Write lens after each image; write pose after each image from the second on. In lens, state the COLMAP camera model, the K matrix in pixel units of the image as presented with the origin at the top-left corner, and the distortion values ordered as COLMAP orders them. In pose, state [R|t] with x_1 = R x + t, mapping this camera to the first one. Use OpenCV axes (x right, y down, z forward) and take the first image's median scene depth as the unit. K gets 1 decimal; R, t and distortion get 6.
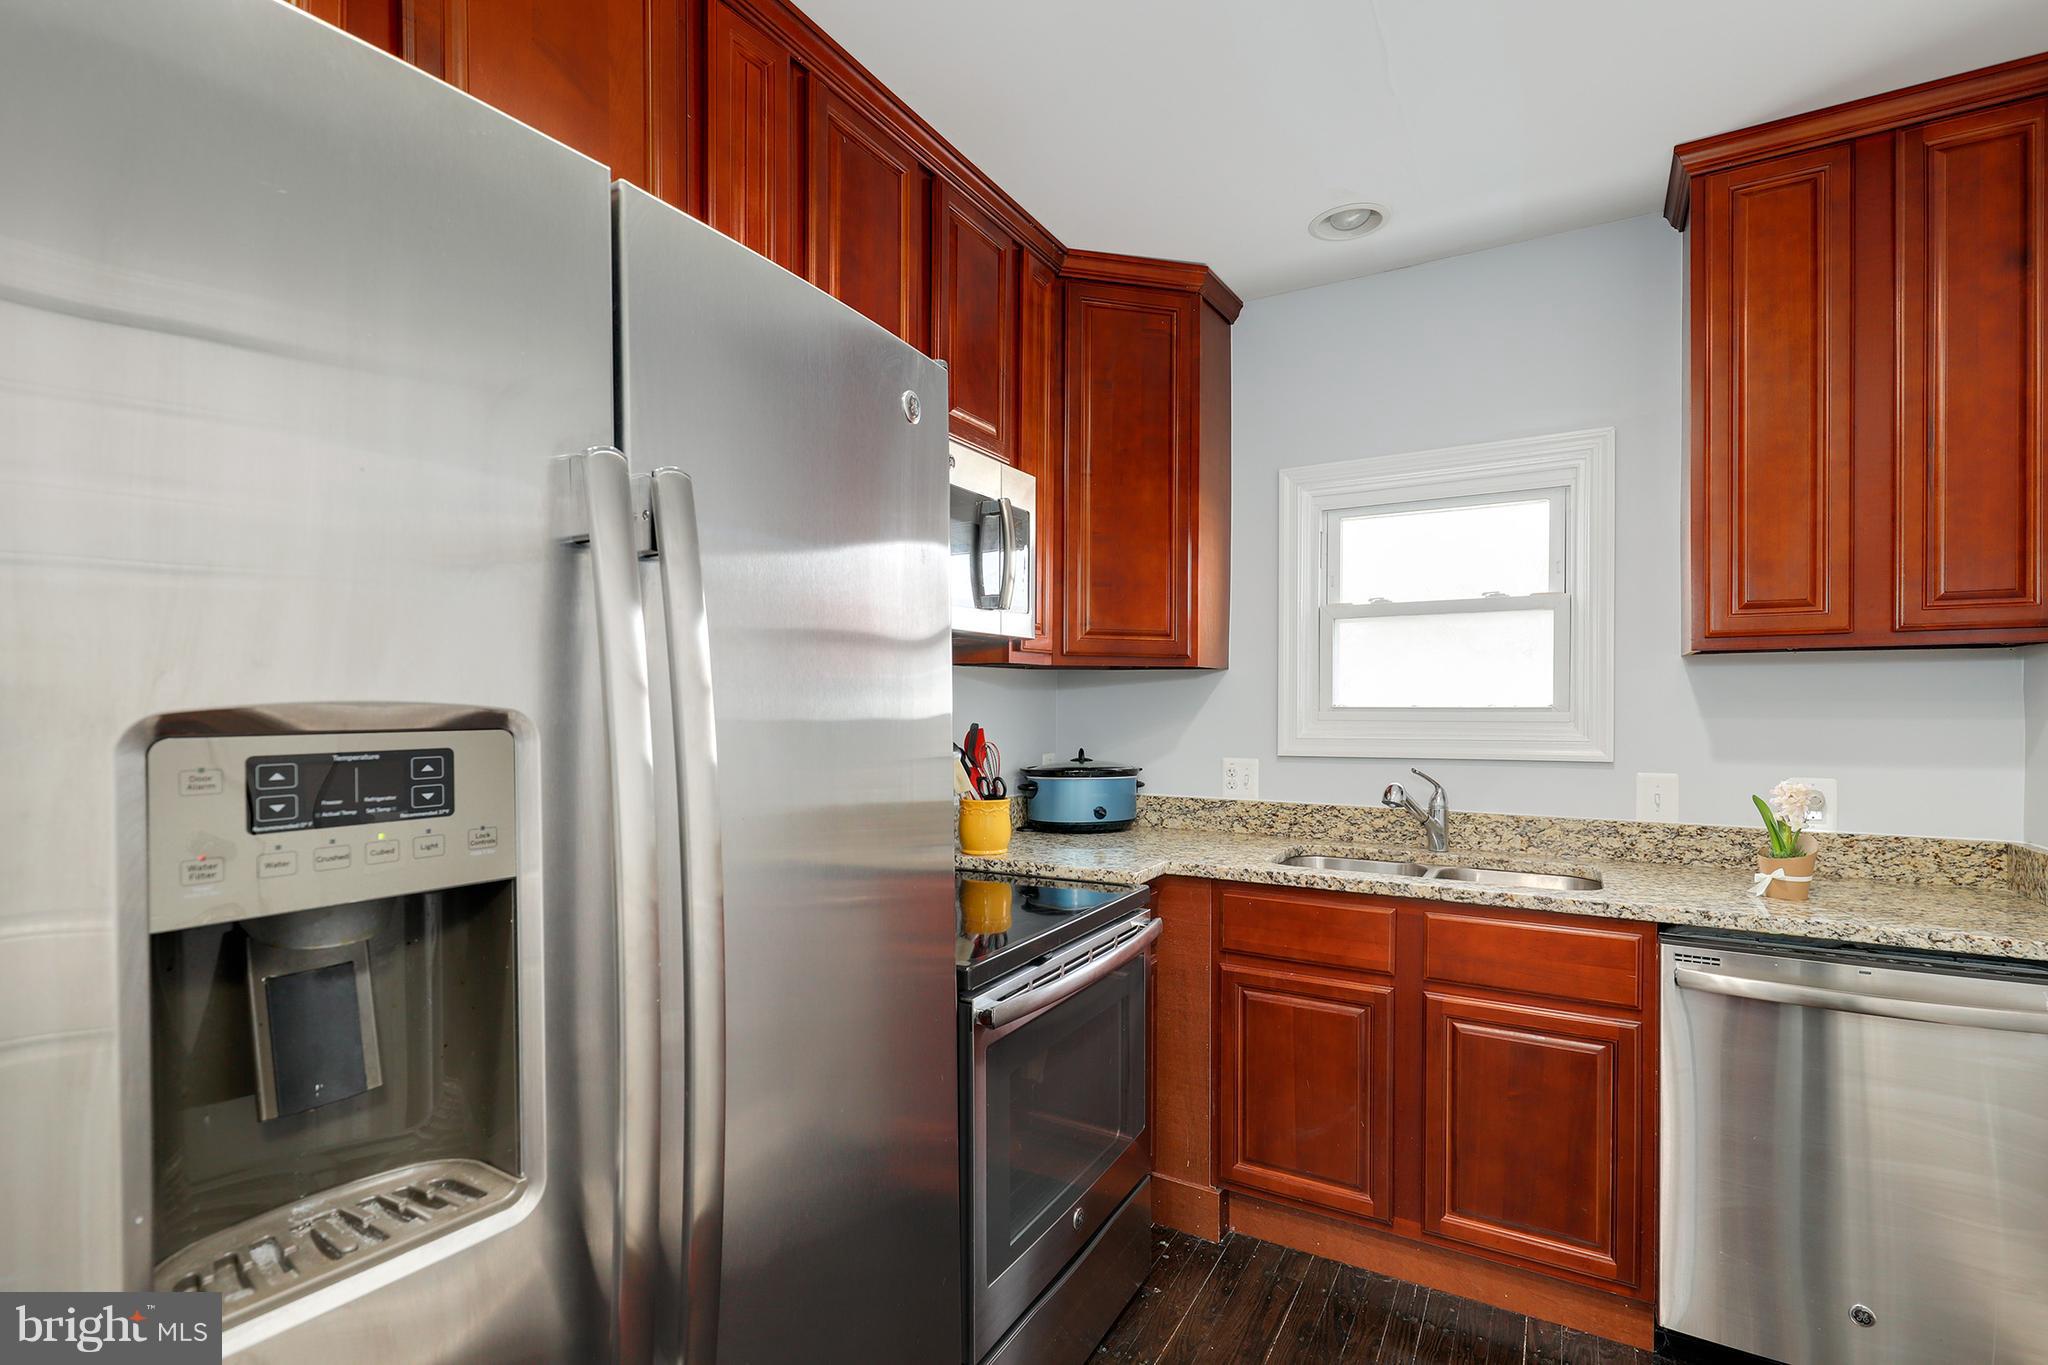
lens RADIAL K [[932.0, 0, 1021.7], [0, 932.0, 696.1], [0, 0, 1]] dist [-0.005540, -0.000011]
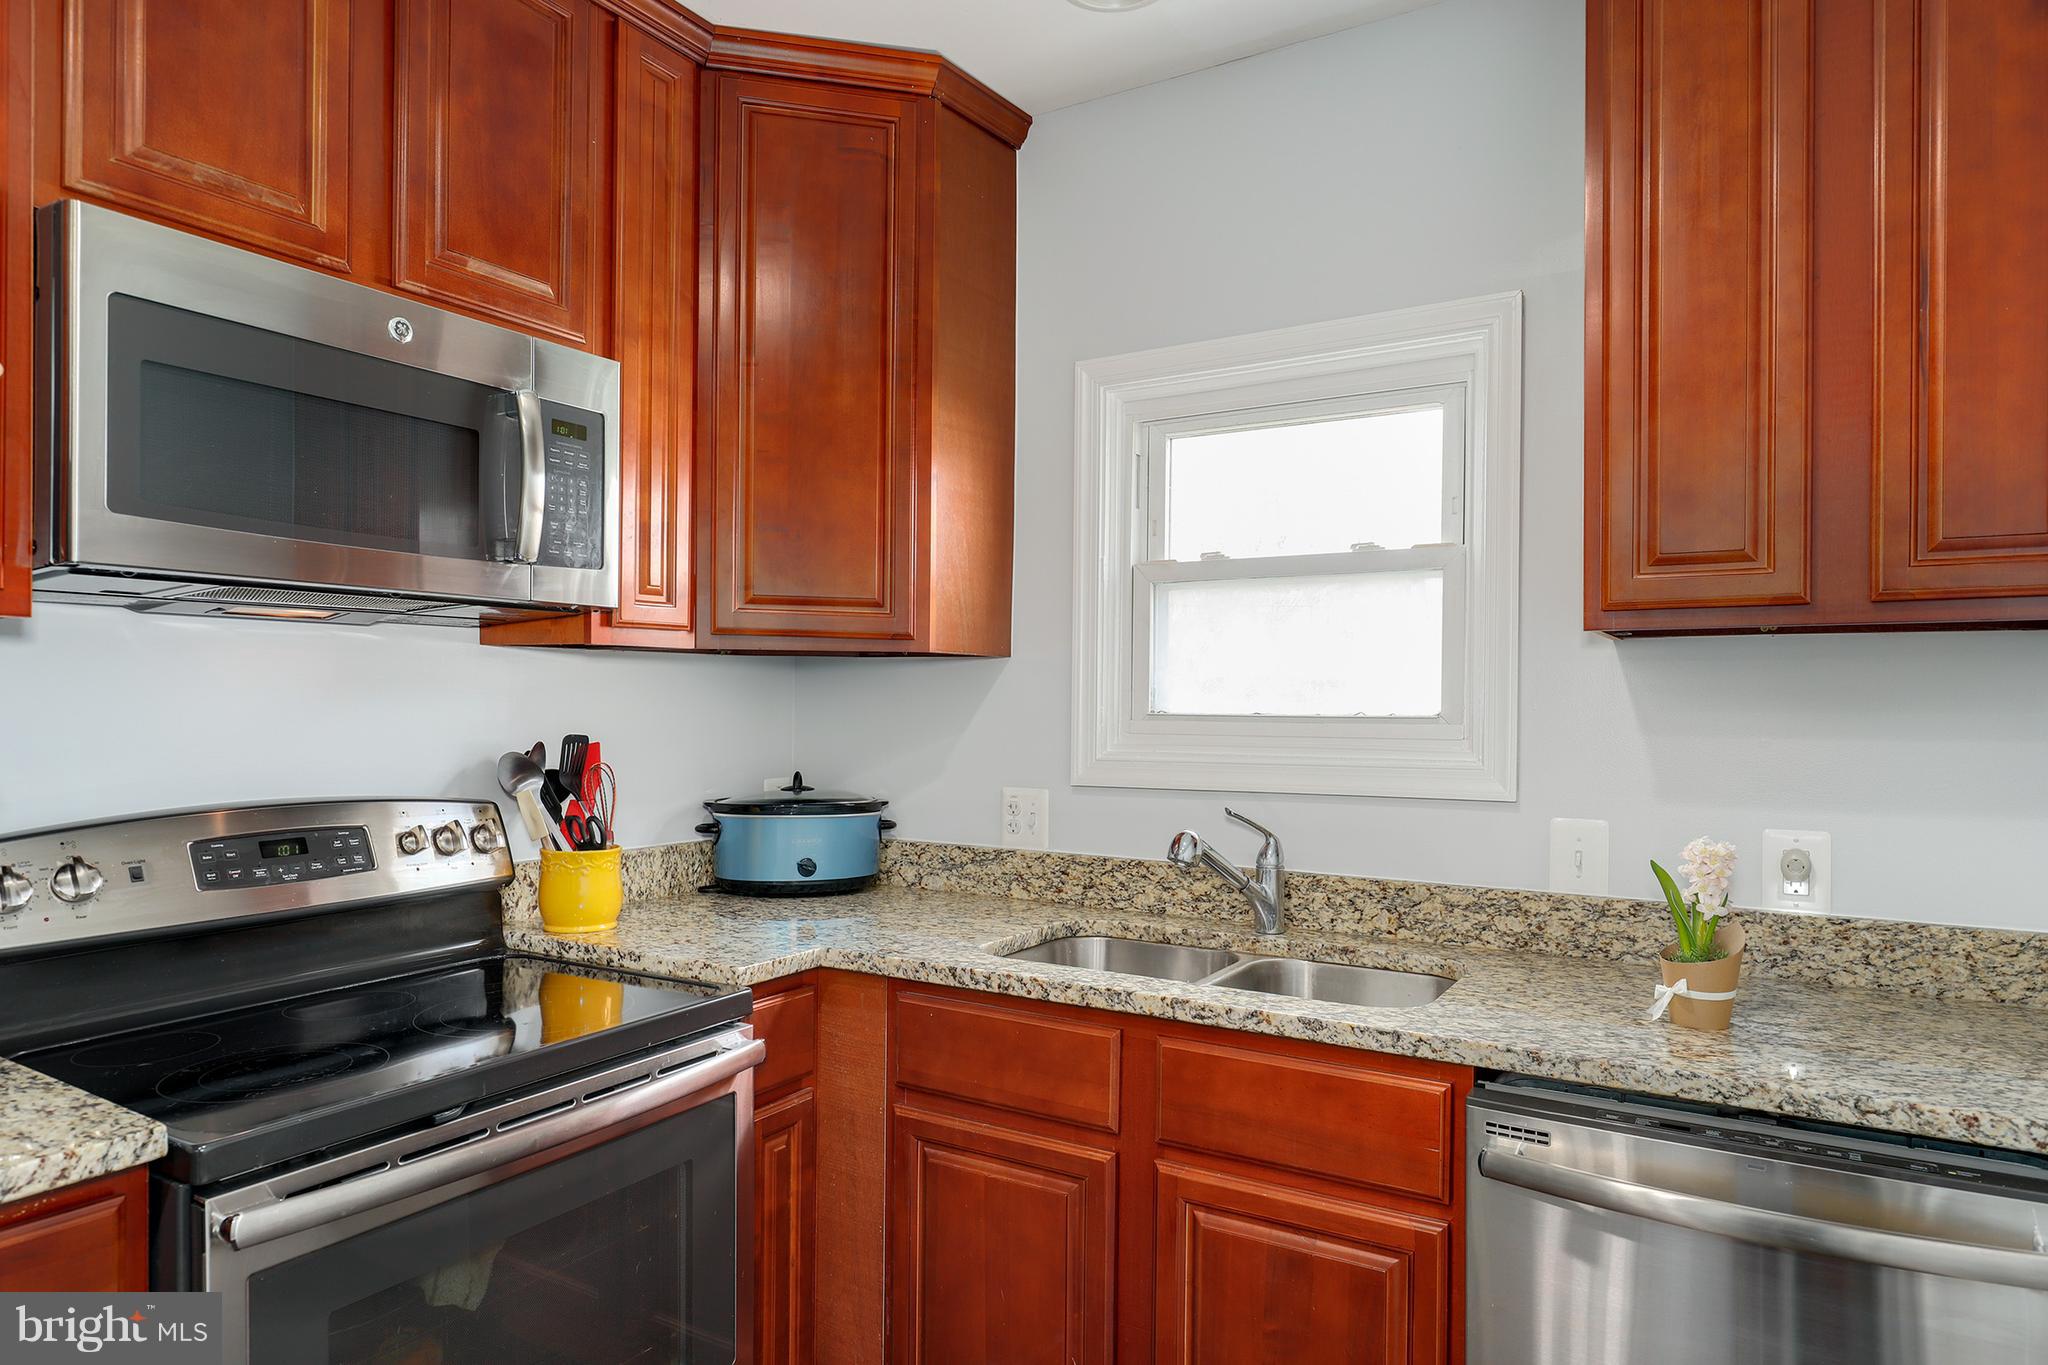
lens RADIAL K [[1220.4, 0, 1027.1], [0, 1220.4, 690.1], [0, 0, 1]] dist [-0.007440, -0.002025]
pose [[0.999911, 0.007016, -0.011333, 0.313094], [-0.007054, 0.999970, -0.003291, -0.002251], [0.011310, 0.003370, 0.999930, 0.142730]]
